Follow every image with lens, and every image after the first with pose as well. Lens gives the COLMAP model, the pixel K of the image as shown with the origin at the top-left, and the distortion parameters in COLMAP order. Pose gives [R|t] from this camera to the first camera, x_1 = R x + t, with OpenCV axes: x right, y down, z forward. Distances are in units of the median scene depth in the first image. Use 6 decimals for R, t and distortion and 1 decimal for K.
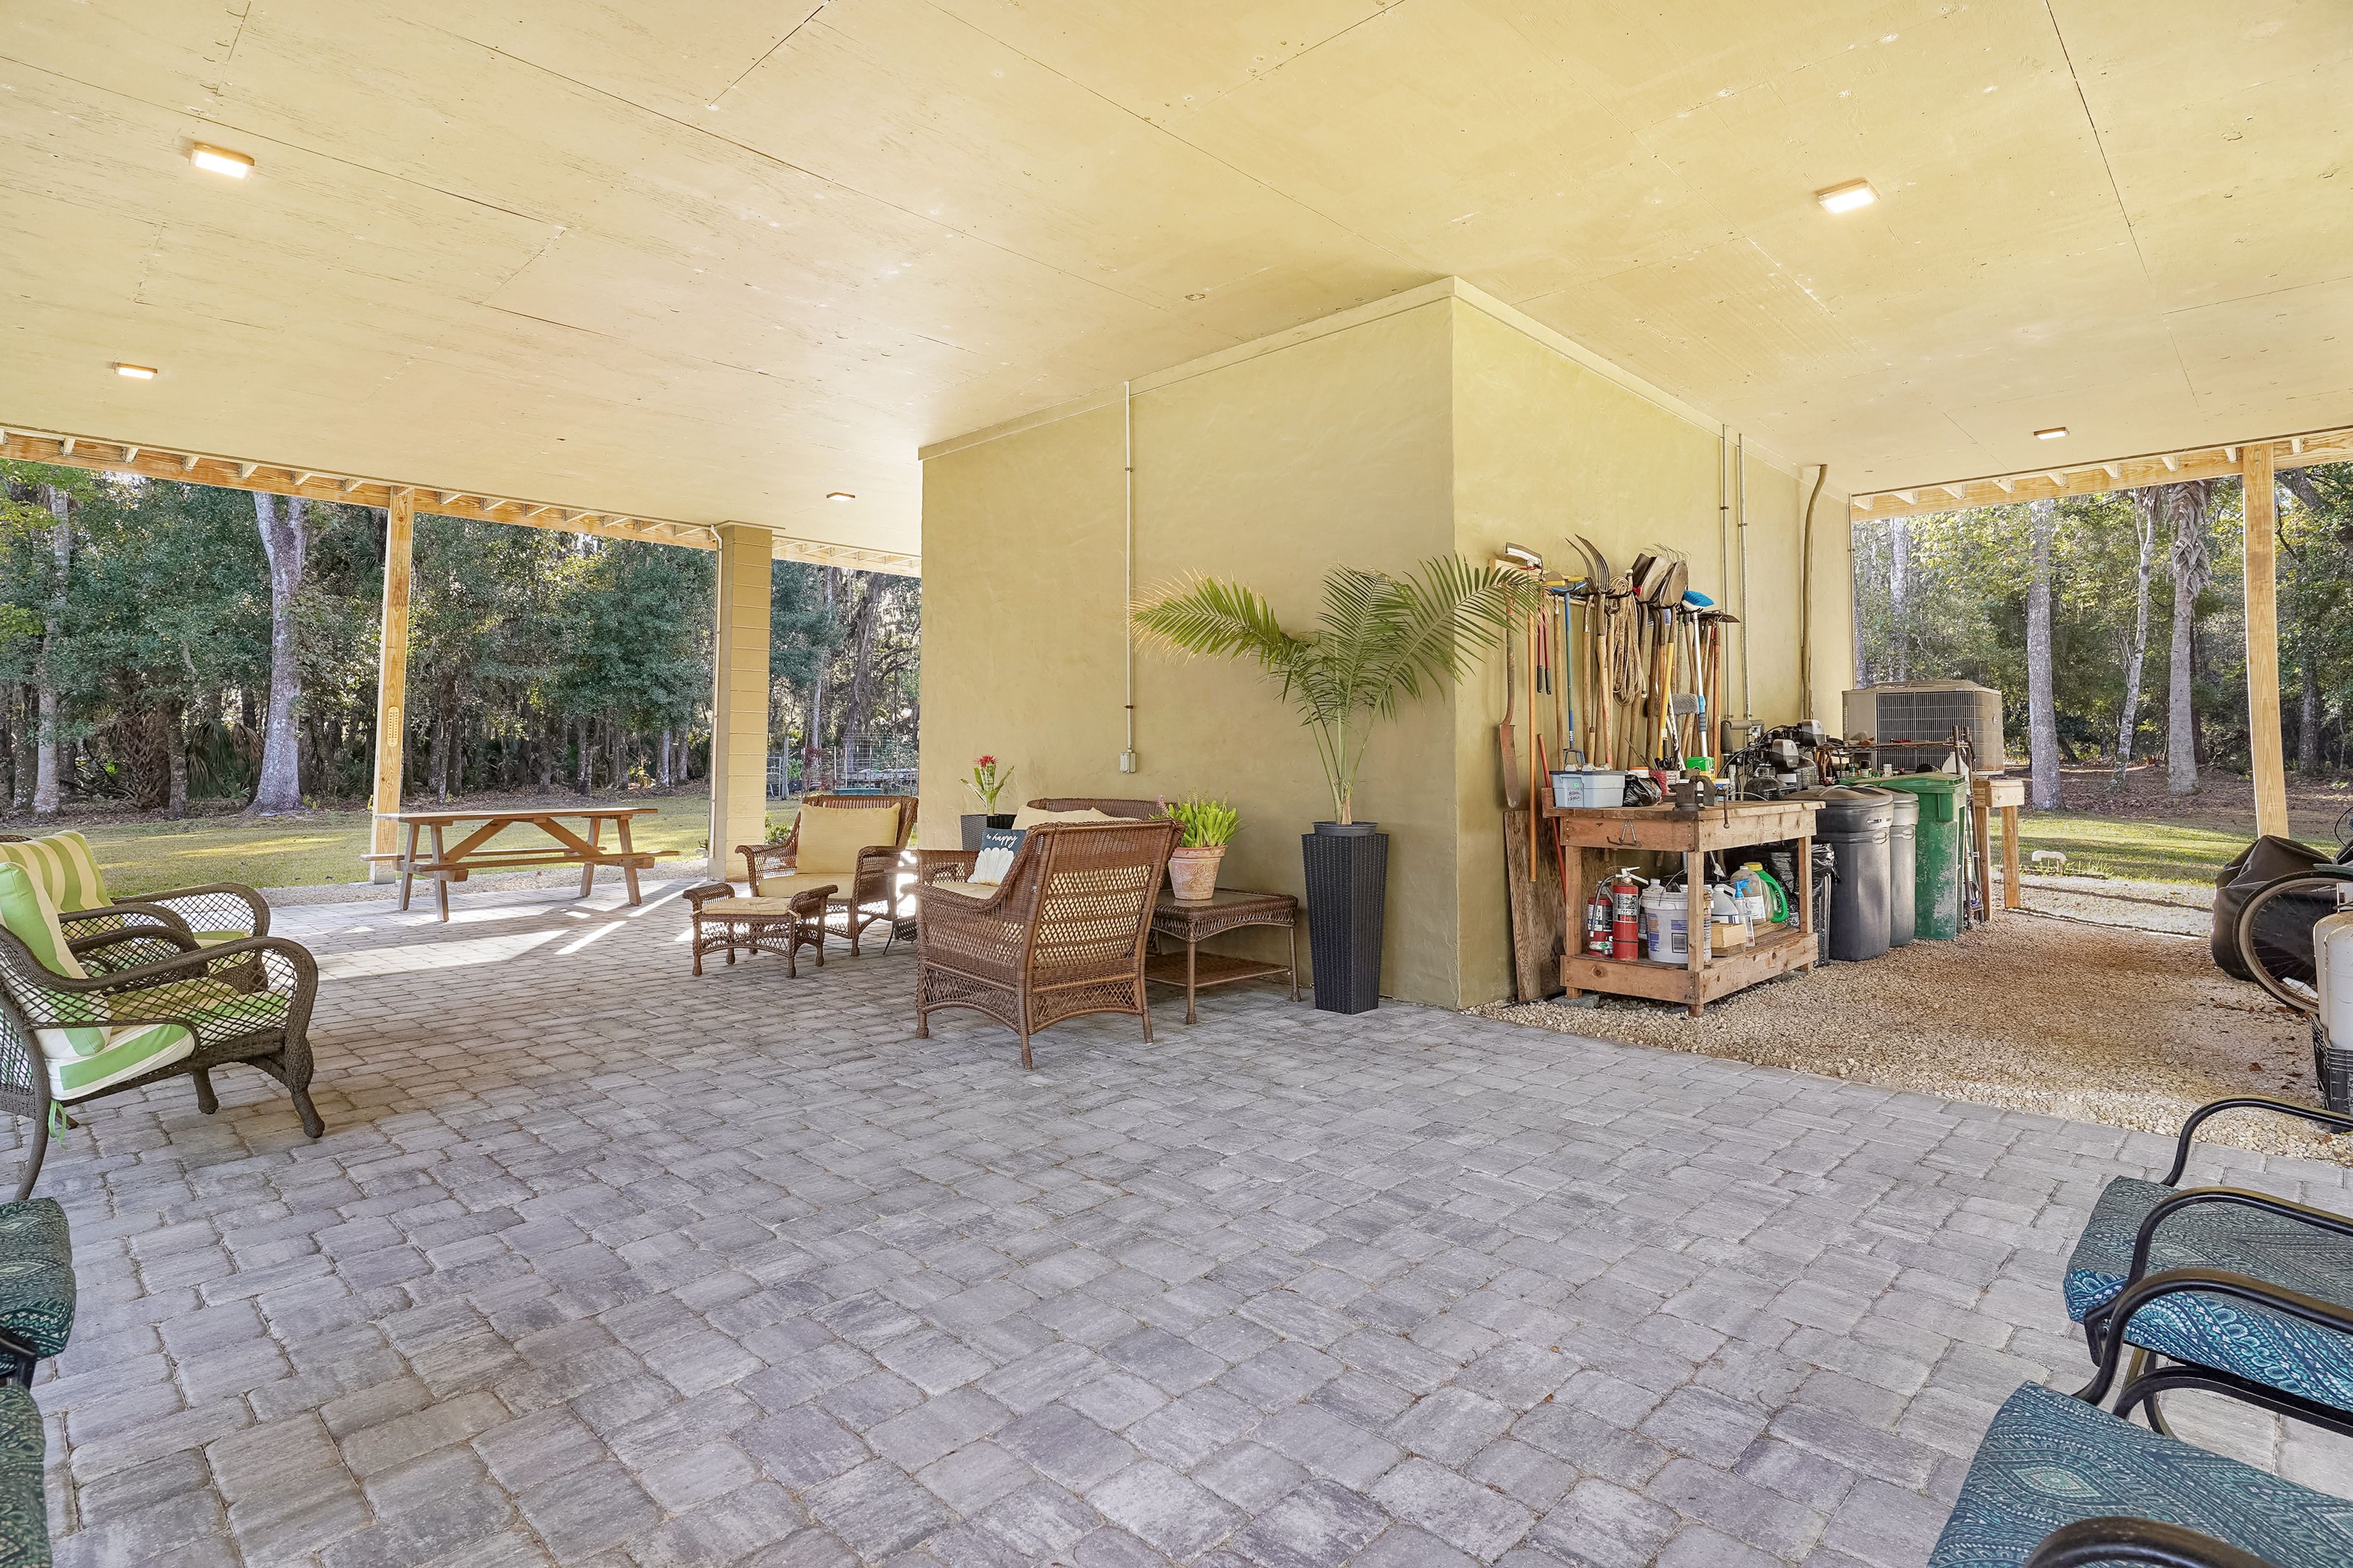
lens RADIAL K [[1149.0, 0, 1186.2], [0, 1149.0, 713.4], [0, 0, 1]] dist [-0.004122, 0.001022]
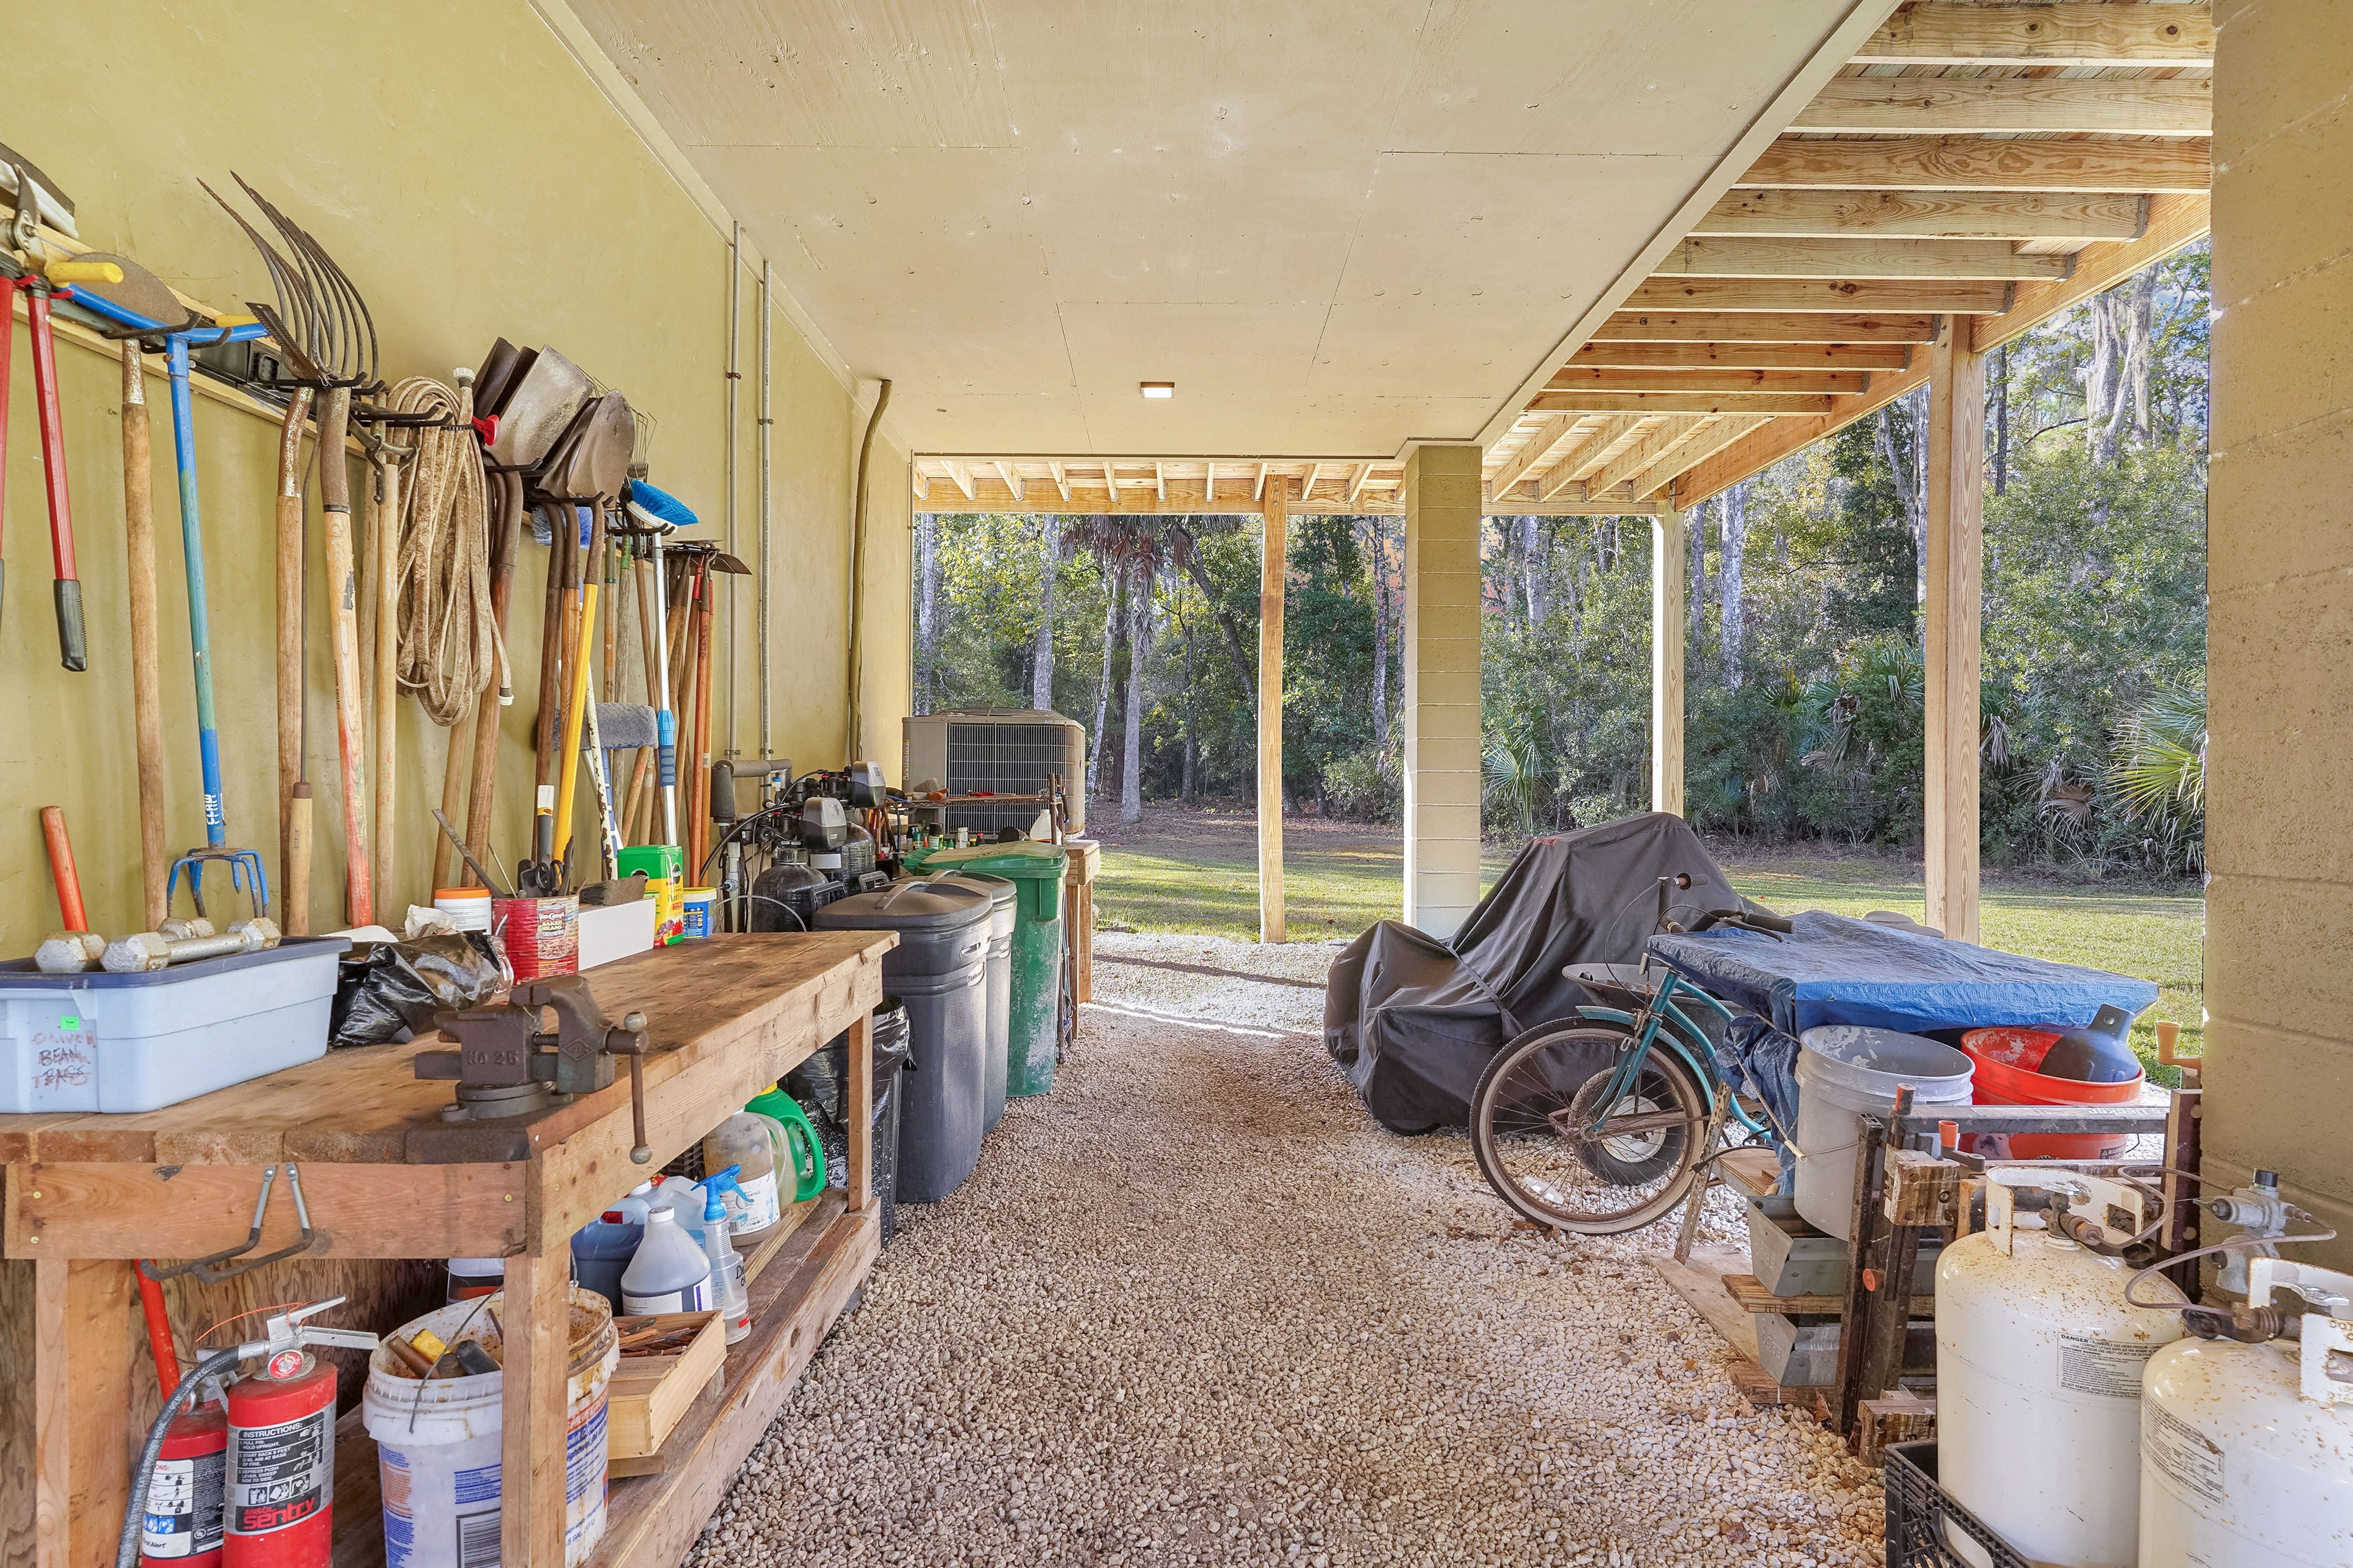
lens RADIAL K [[1149.0, 0, 1176.2], [0, 1149.0, 787.0], [0, 0, 1]] dist [-0.004122, 0.001022]
pose [[0.709088, 0.002087, 0.705117, 0.251144], [-0.031201, 0.999109, 0.028419, -0.003531], [-0.704429, -0.042152, 0.708521, 0.488910]]
